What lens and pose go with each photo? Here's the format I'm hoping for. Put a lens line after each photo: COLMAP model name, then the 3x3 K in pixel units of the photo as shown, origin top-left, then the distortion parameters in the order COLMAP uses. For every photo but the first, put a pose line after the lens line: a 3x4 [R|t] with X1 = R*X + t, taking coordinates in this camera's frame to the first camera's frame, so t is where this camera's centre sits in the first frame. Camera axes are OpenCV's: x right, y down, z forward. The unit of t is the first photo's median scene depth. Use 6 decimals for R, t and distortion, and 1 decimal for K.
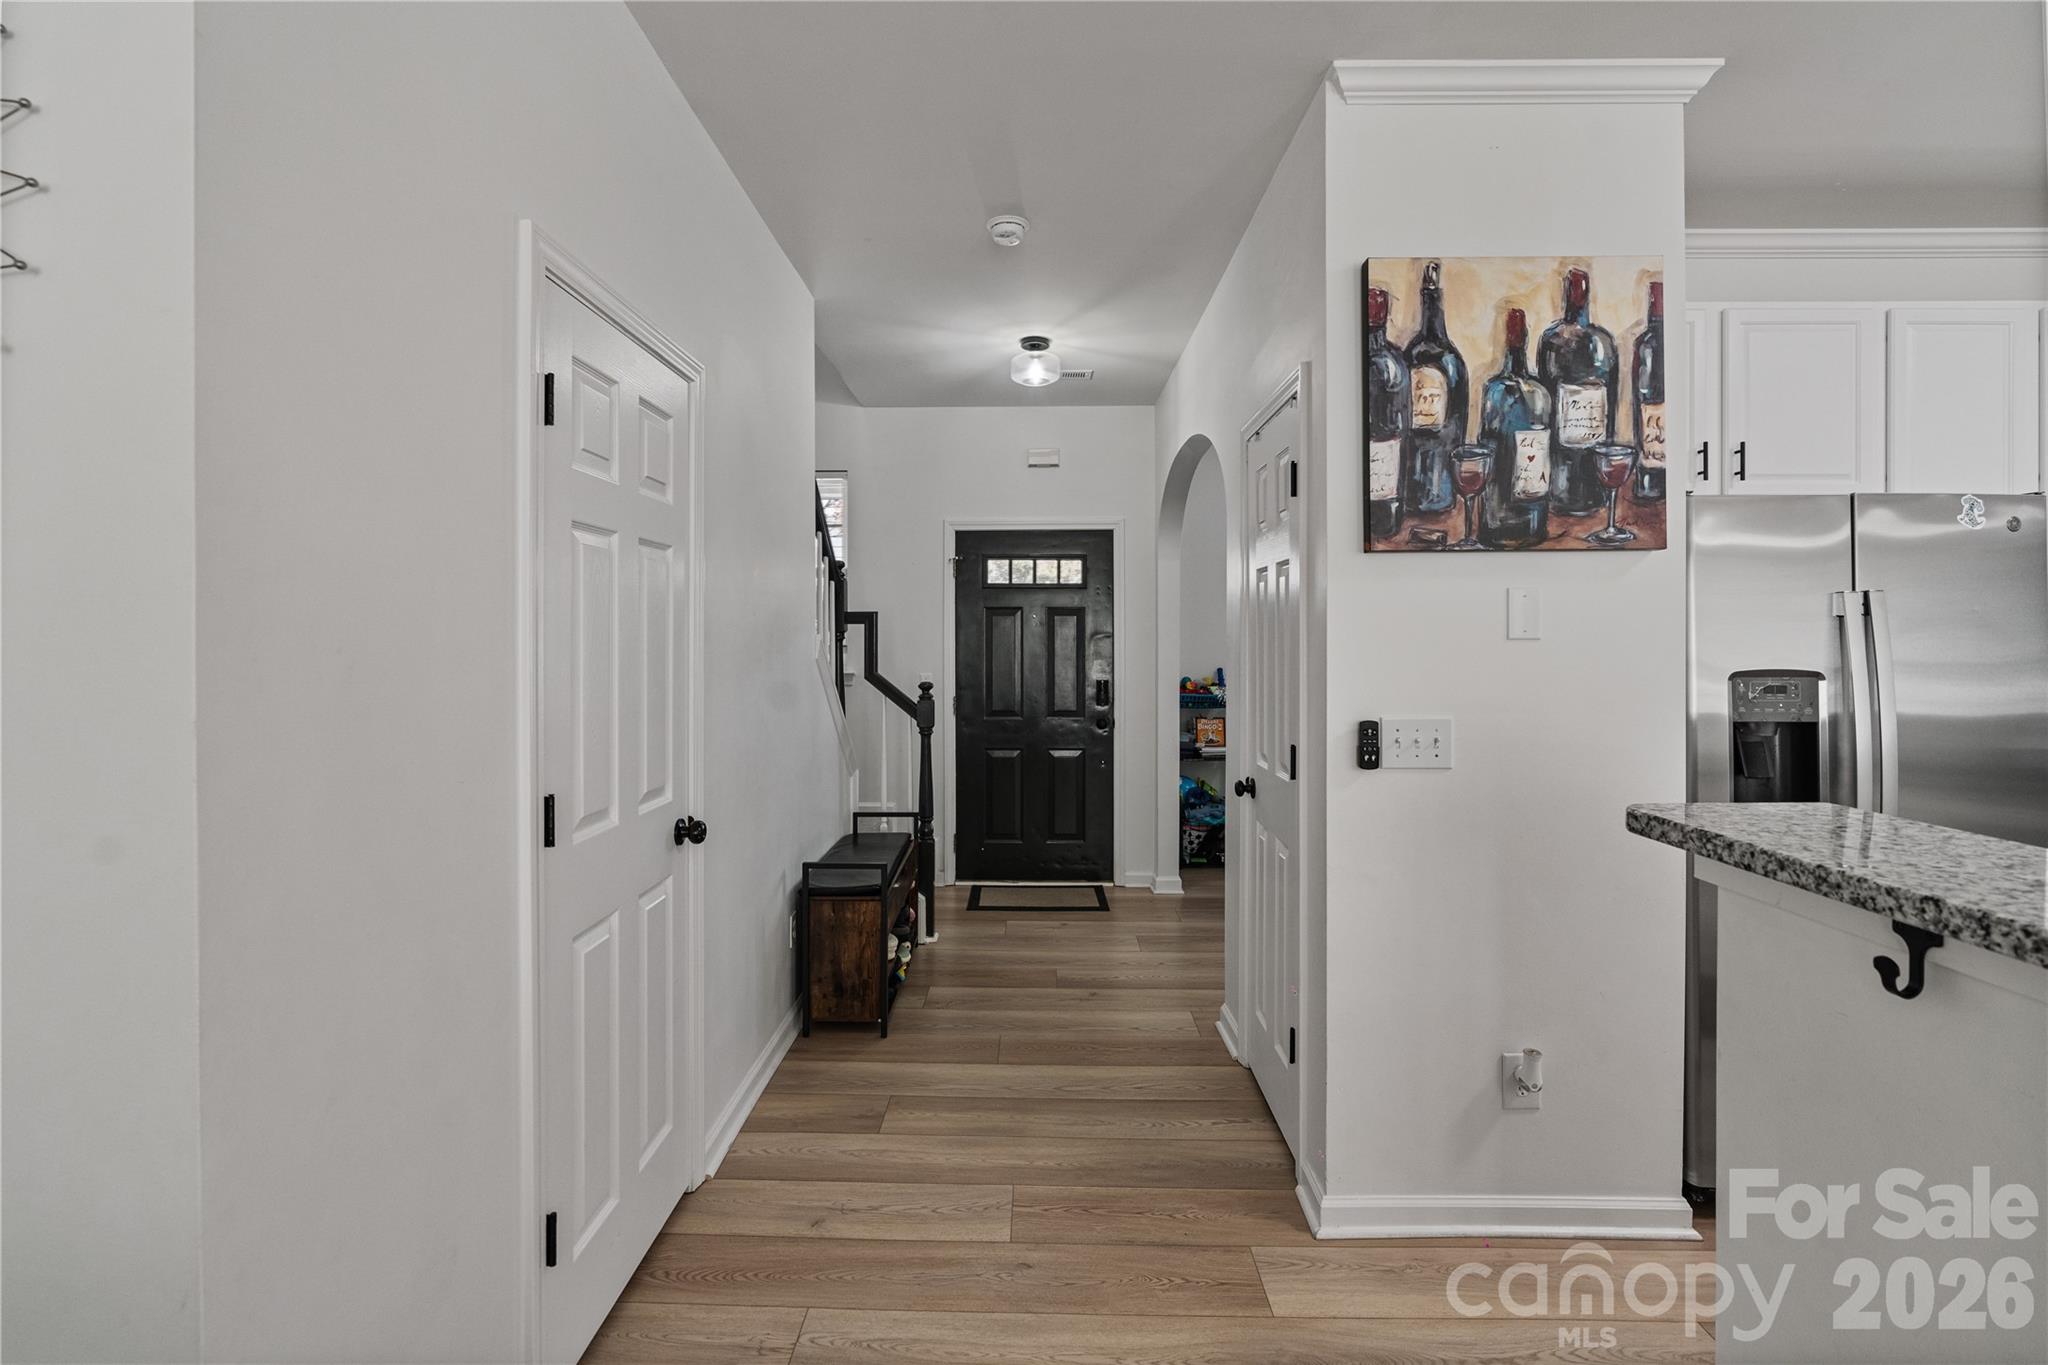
lens RADIAL K [[940.4, 0, 1023.5], [0, 940.4, 652.9], [0, 0, 1]] dist [-0.003620, 0.000403]
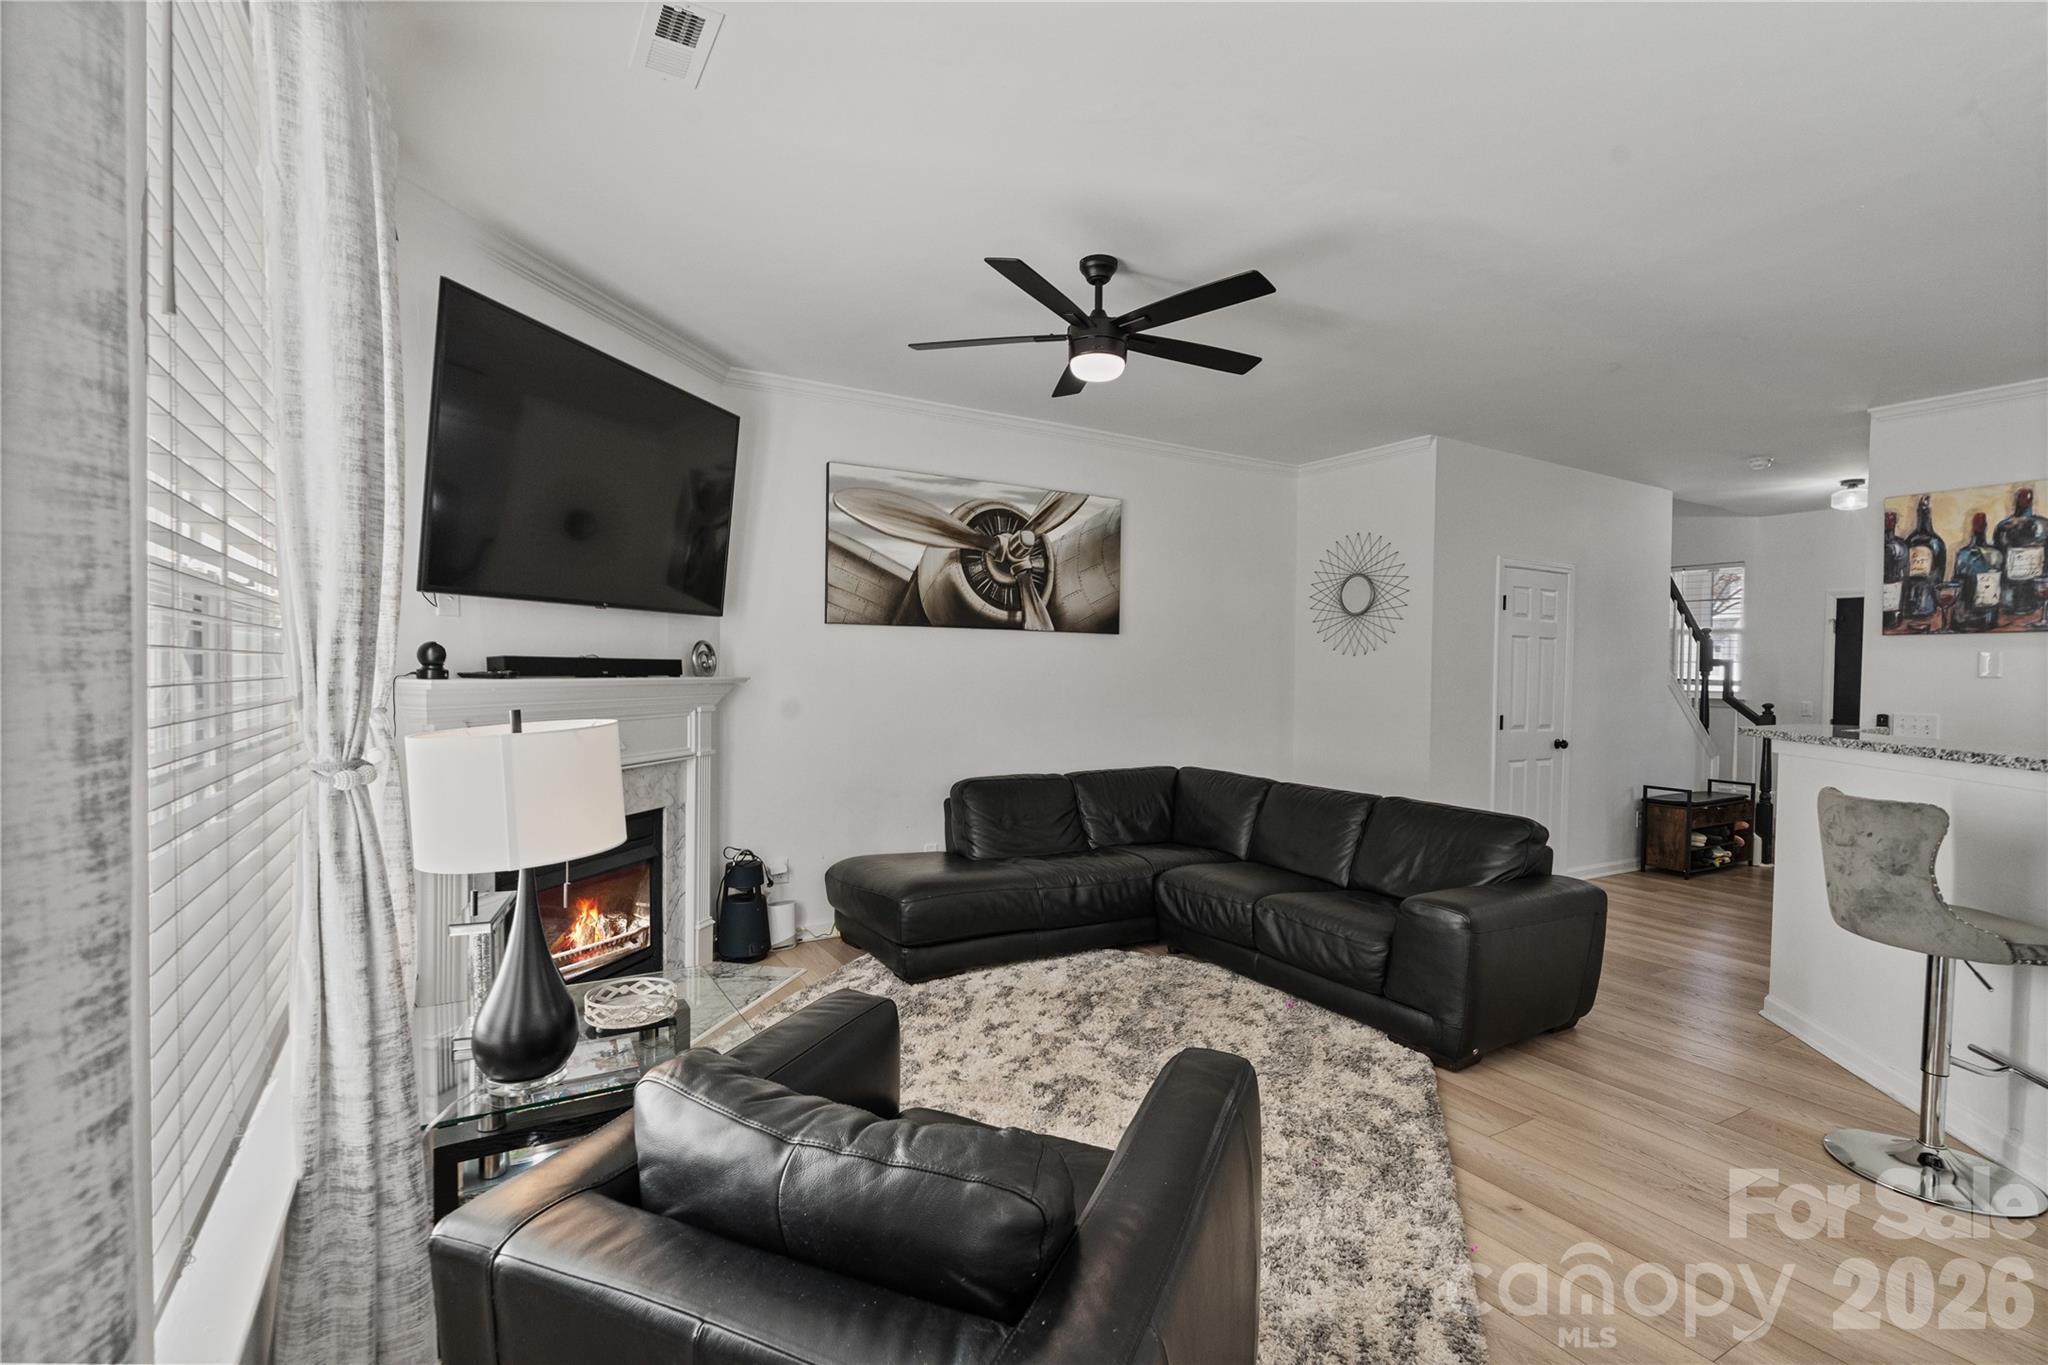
lens RADIAL K [[925.7, 0, 1029.6], [0, 925.7, 681.4], [0, 0, 1]] dist [-0.000770, 0.000636]
pose [[0.523594, 0.019183, -0.851752, 1.154820], [-0.027779, 0.999599, 0.005436, 0.040816], [0.851515, 0.020815, 0.523917, -1.768184]]
